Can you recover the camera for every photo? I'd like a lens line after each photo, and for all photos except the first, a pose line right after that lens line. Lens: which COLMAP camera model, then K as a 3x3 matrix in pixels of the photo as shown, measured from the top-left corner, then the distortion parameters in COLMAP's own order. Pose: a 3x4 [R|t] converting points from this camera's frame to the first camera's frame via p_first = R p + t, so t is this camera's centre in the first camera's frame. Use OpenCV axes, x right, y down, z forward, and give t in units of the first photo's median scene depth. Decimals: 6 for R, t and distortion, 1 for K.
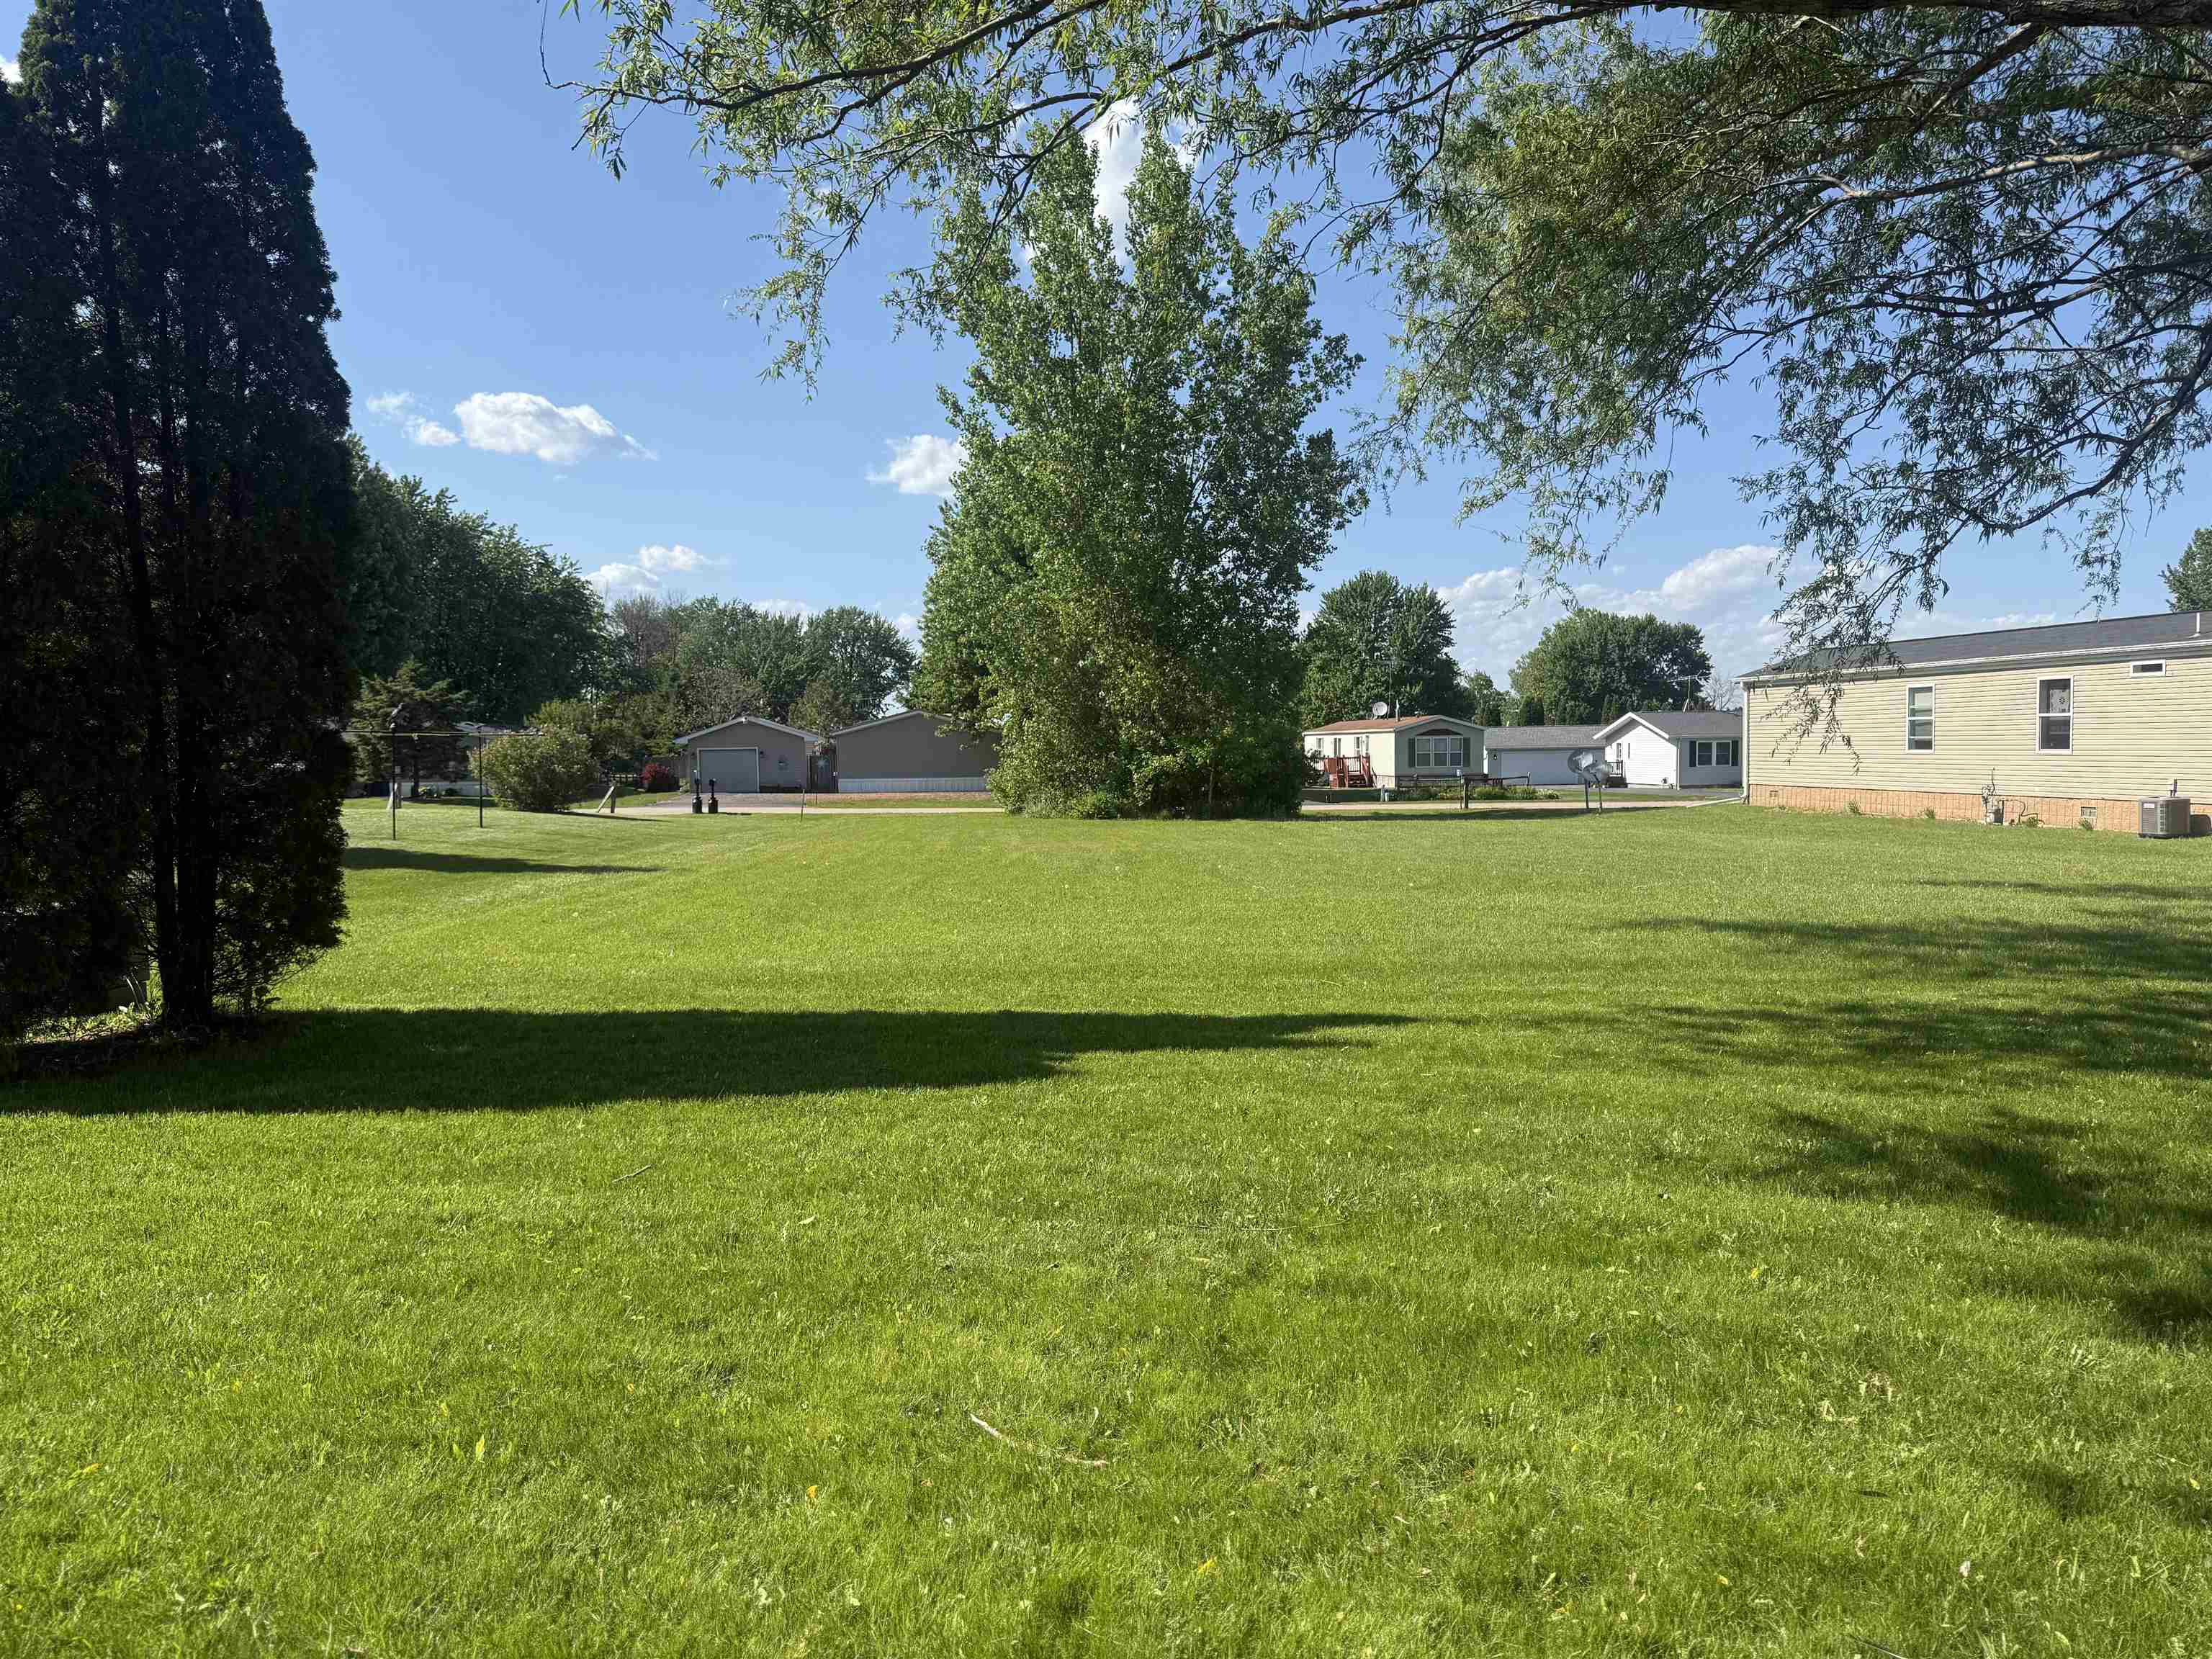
lens RADIAL K [[1548.9, 0, 1092.4], [0, 1548.9, 843.4], [0, 0, 1]] dist [0.213858, -0.343377]
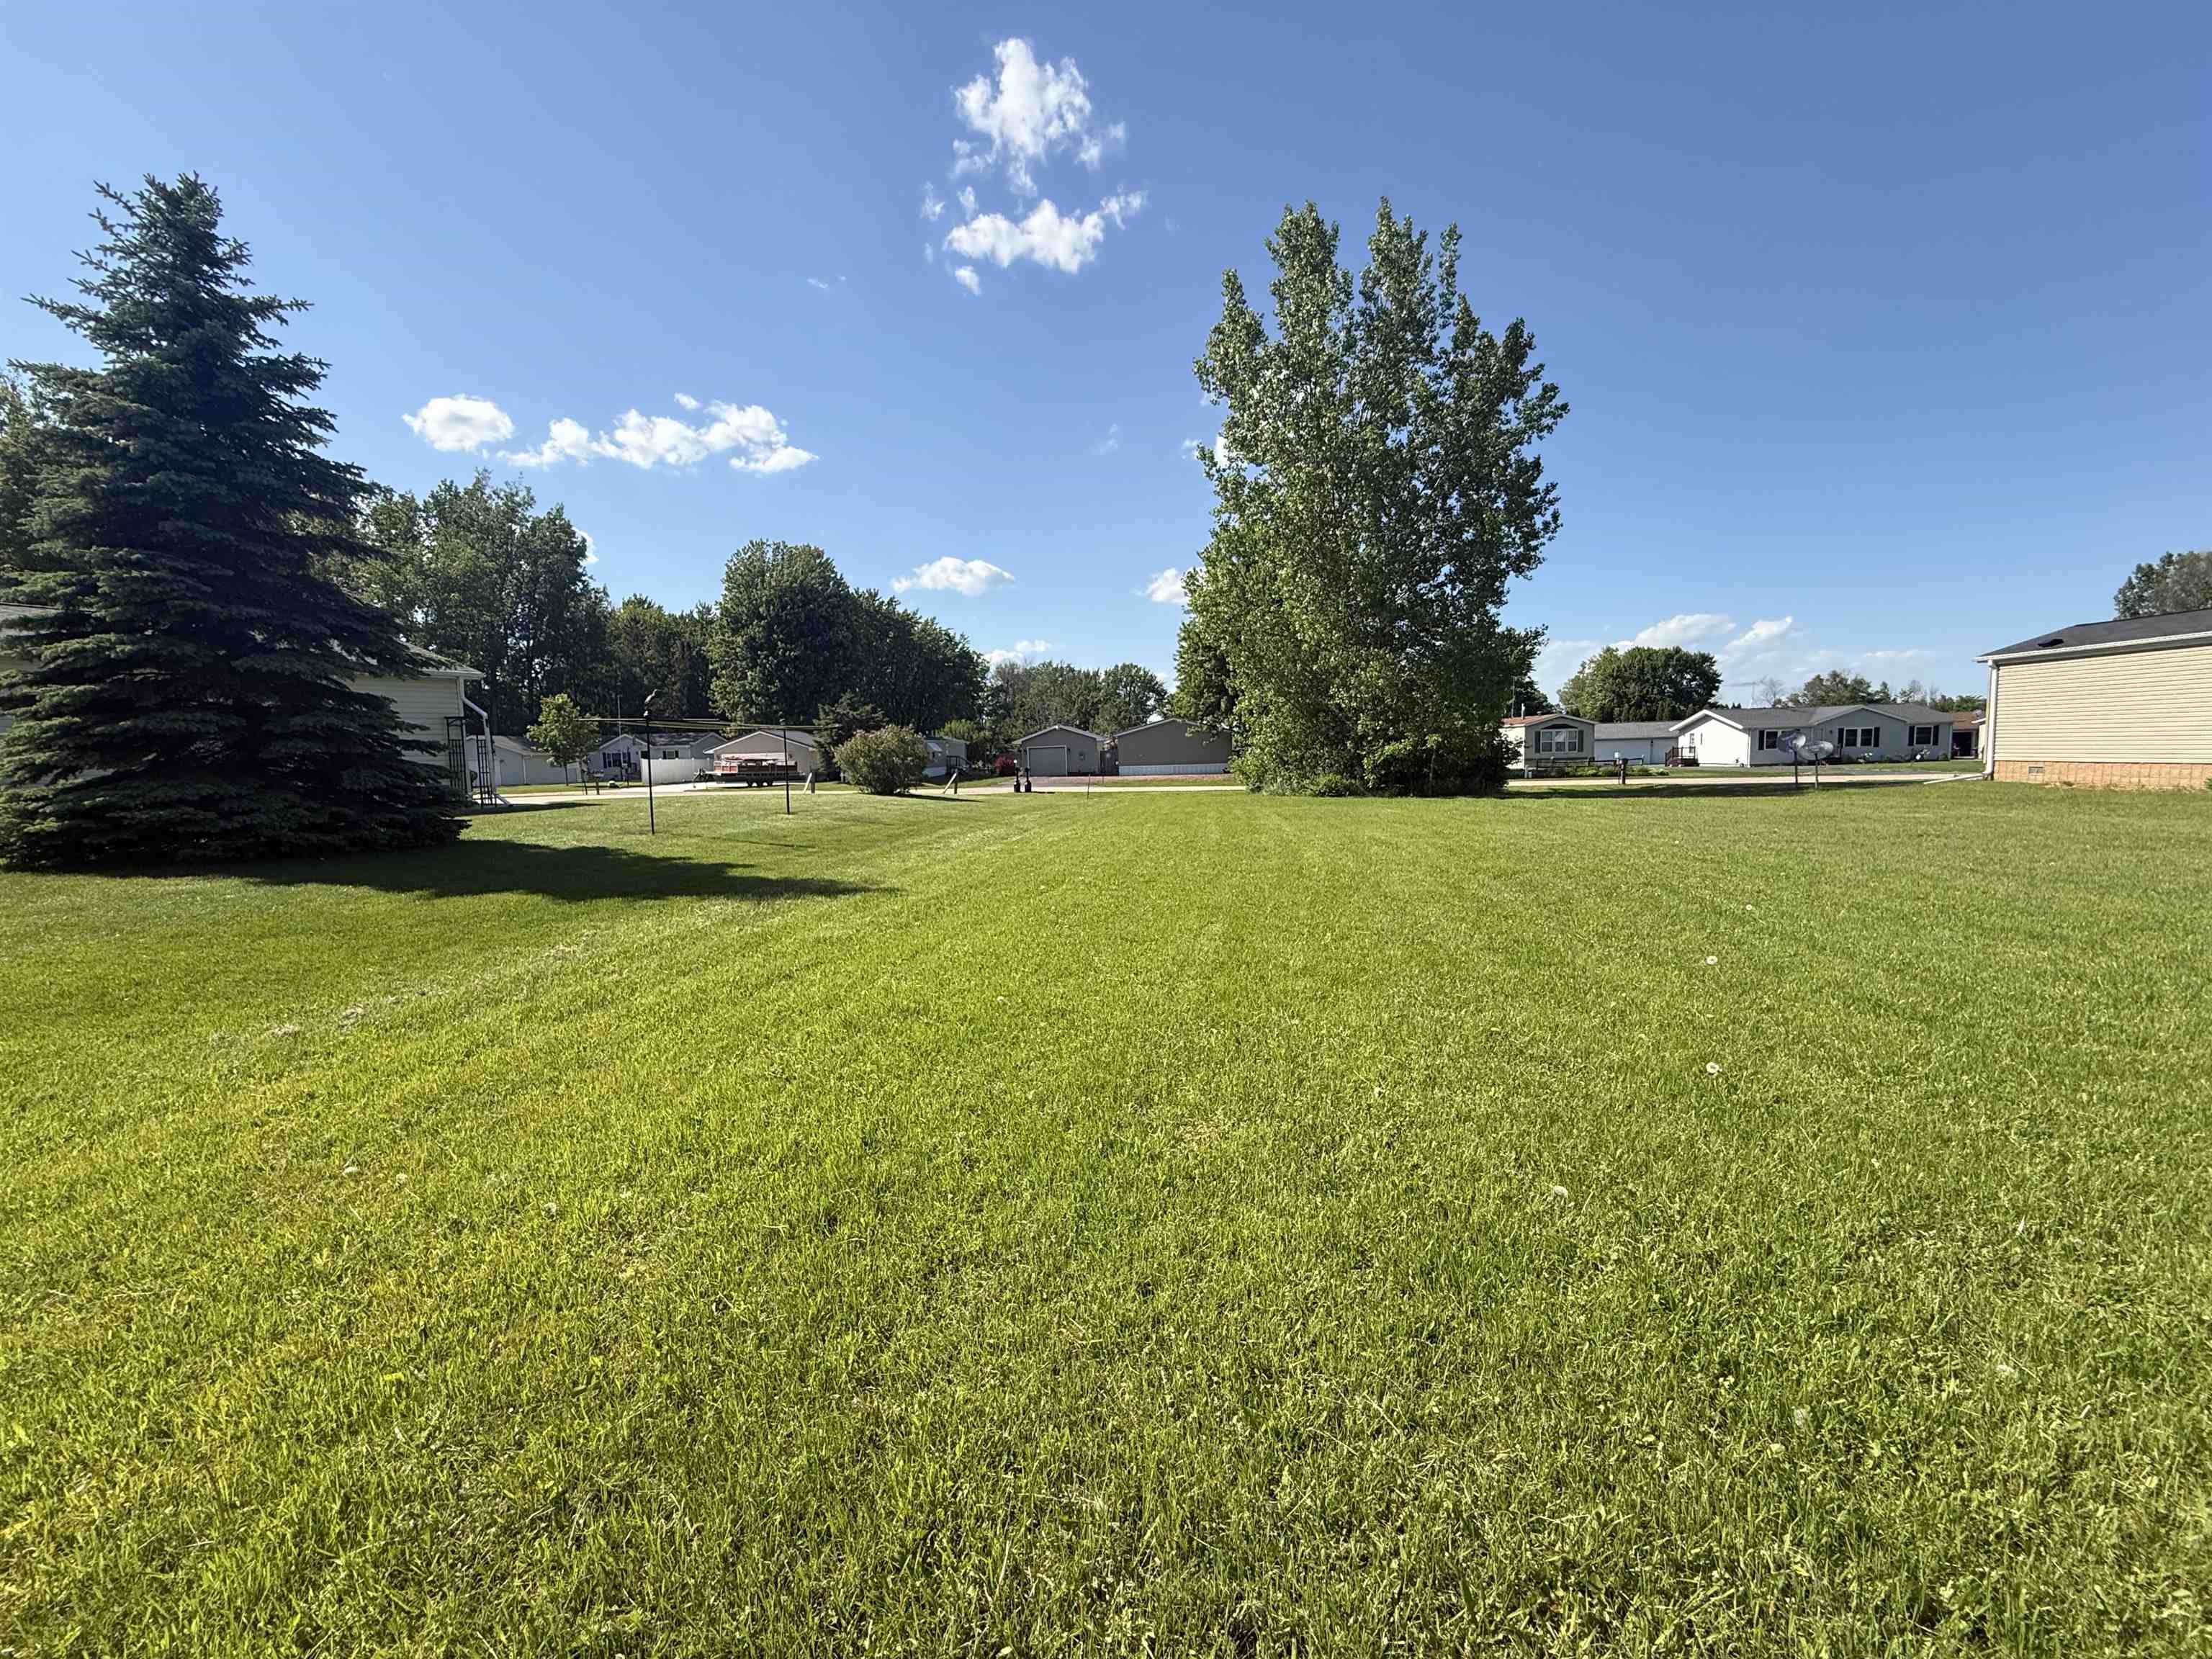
lens RADIAL K [[891.1, 0, 1097.8], [0, 891.1, 837.0], [0, 0, 1]] dist [0.033465, 0.000098]
pose [[0.982059, 0.004187, -0.188526, -0.025041], [0.002940, 0.999292, 0.037510, -0.006635], [0.188549, -0.037391, 0.981352, 0.174724]]
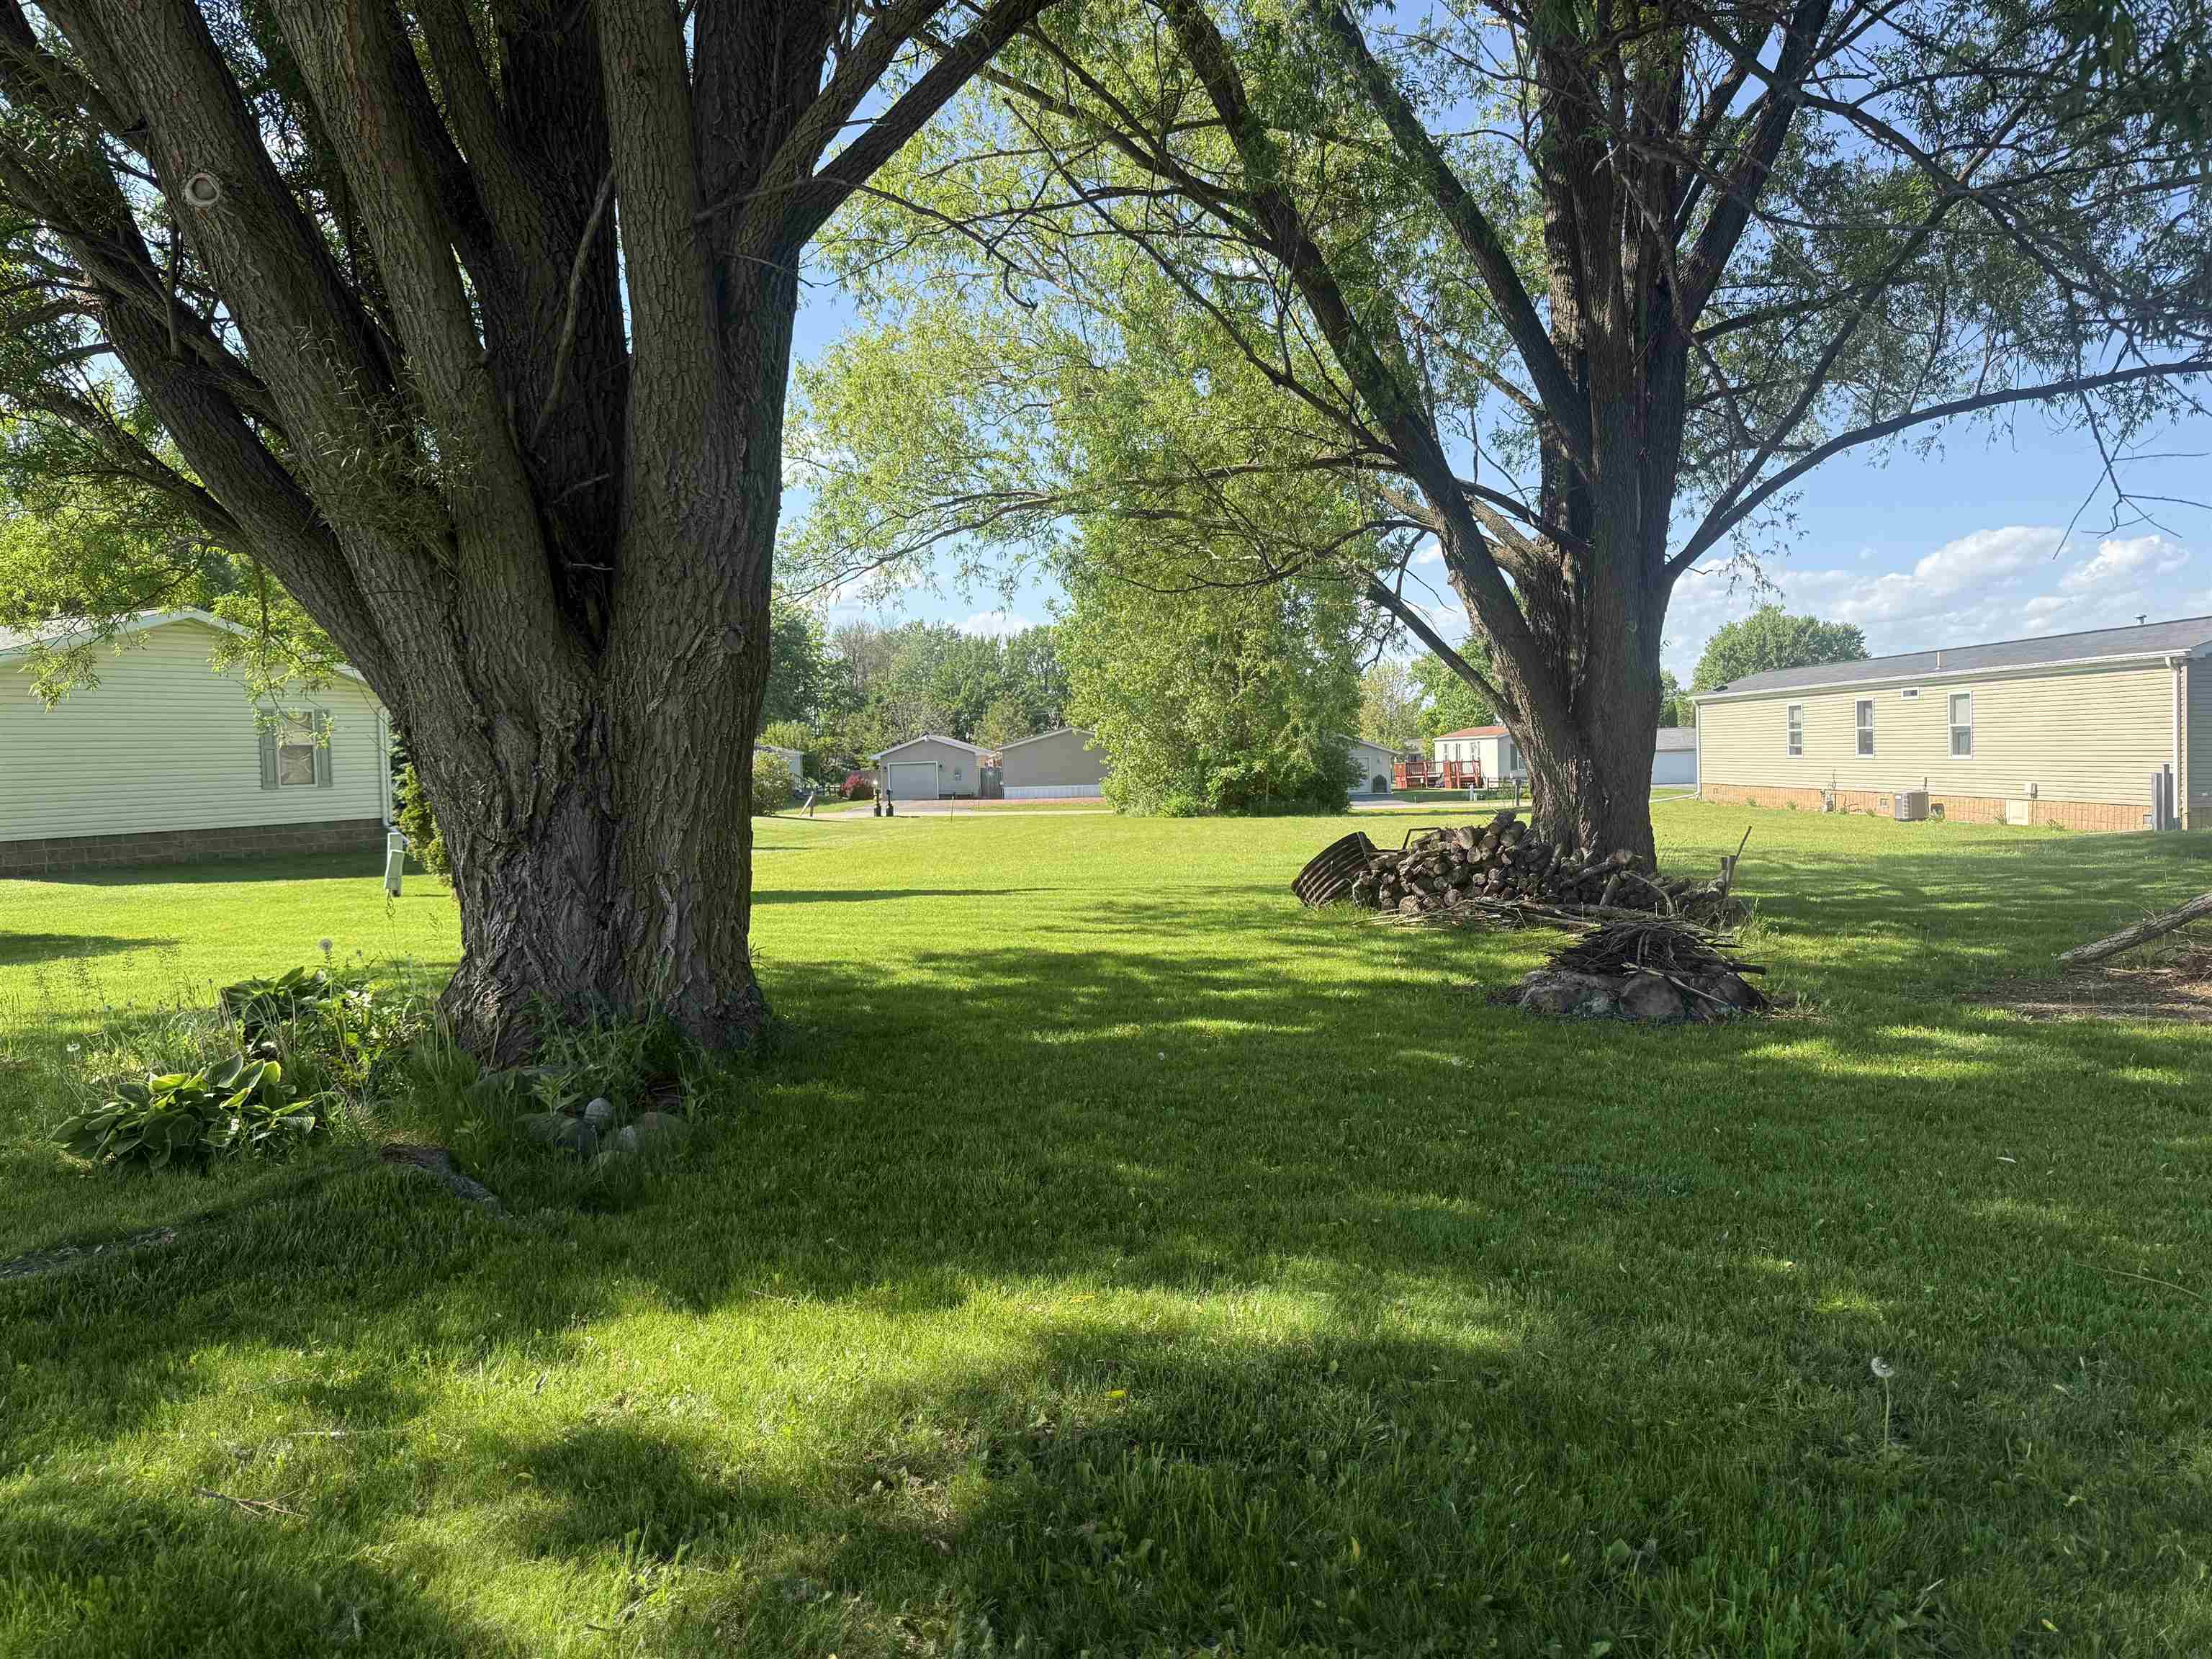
lens RADIAL K [[1548.9, 0, 1092.4], [0, 1548.9, 843.4], [0, 0, 1]] dist [0.213858, -0.343377]
pose [[0.990744, -0.007261, -0.135547, 0.061672], [0.006835, 0.999970, -0.003603, 0.005536], [0.135570, 0.002643, 0.990764, -0.148742]]
